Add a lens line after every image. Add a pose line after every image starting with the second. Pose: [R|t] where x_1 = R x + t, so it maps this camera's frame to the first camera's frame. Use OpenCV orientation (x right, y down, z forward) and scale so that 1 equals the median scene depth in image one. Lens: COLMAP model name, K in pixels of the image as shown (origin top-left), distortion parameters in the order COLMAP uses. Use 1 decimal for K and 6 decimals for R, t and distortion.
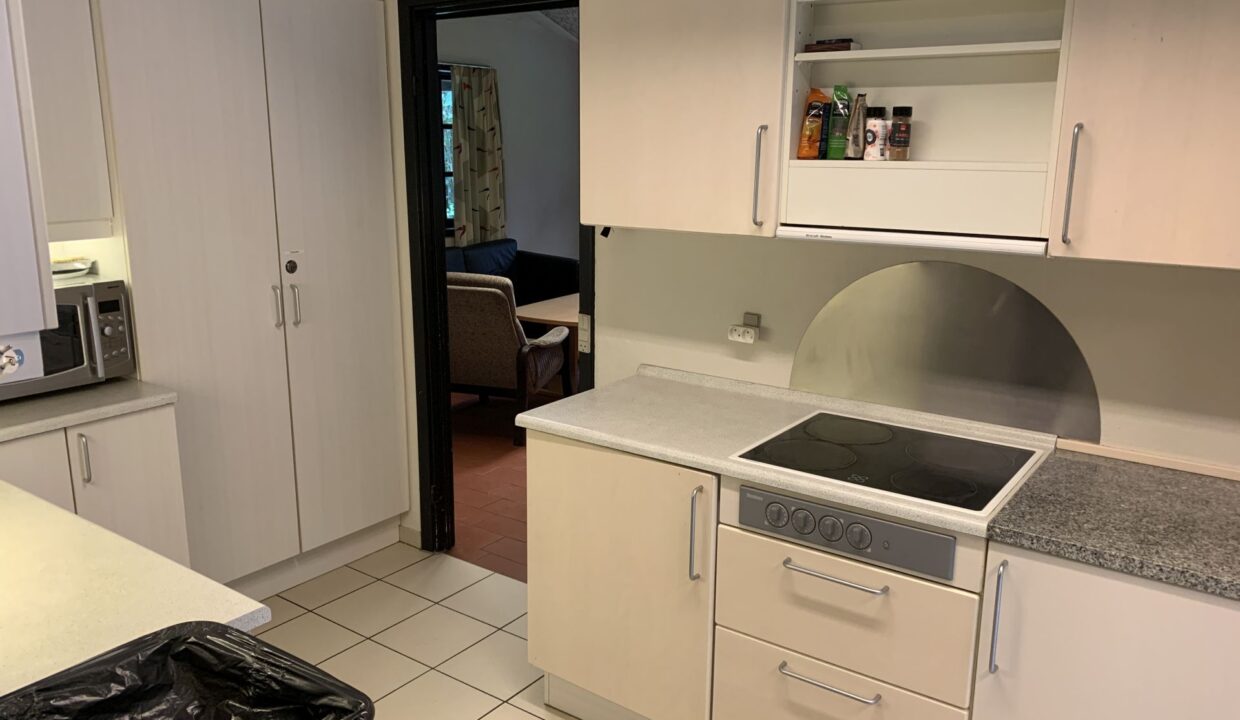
lens RADIAL K [[943.7, 0, 620.0], [0, 943.7, 360.0], [0, 0, 1]] dist [0.014457, 0.002890]
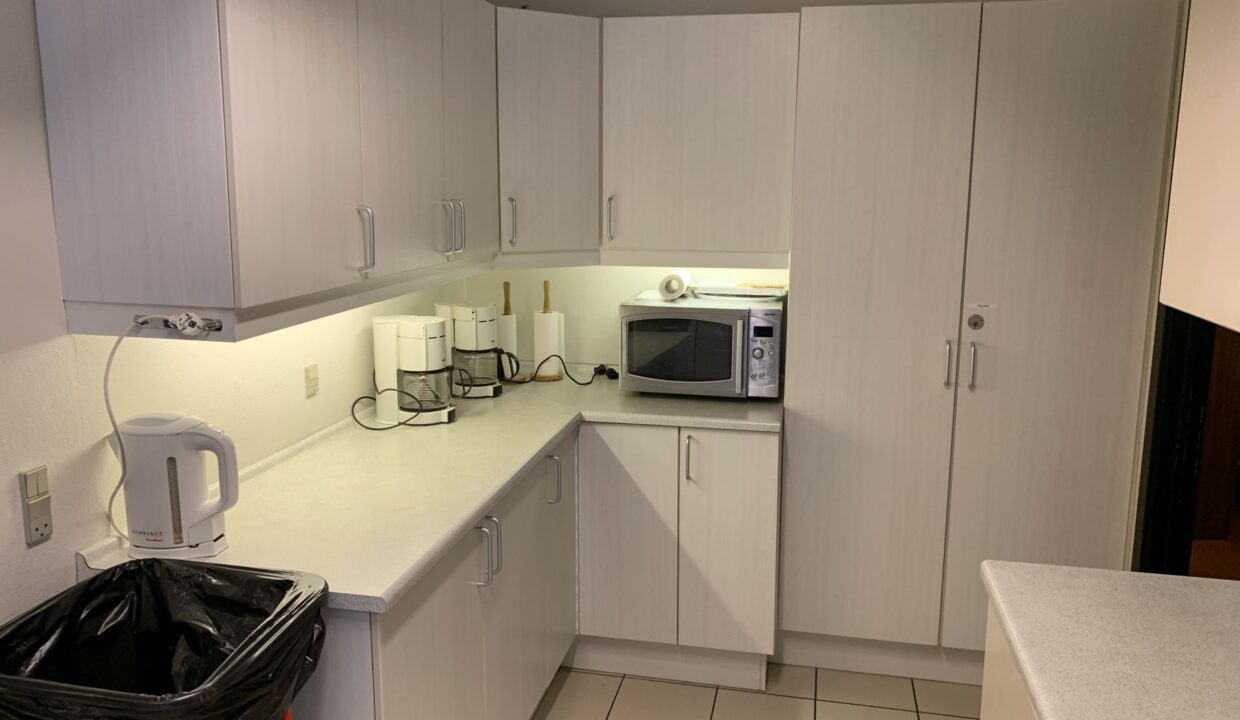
lens RADIAL K [[938.3, 0, 620.6], [0, 938.3, 344.6], [0, 0, 1]] dist [0.012600, 0.005373]
pose [[0.404923, 0.153428, -0.901386, 0.306366], [-0.210800, 0.974929, 0.071249, -0.071501], [0.889719, 0.161162, 0.427114, 0.345375]]
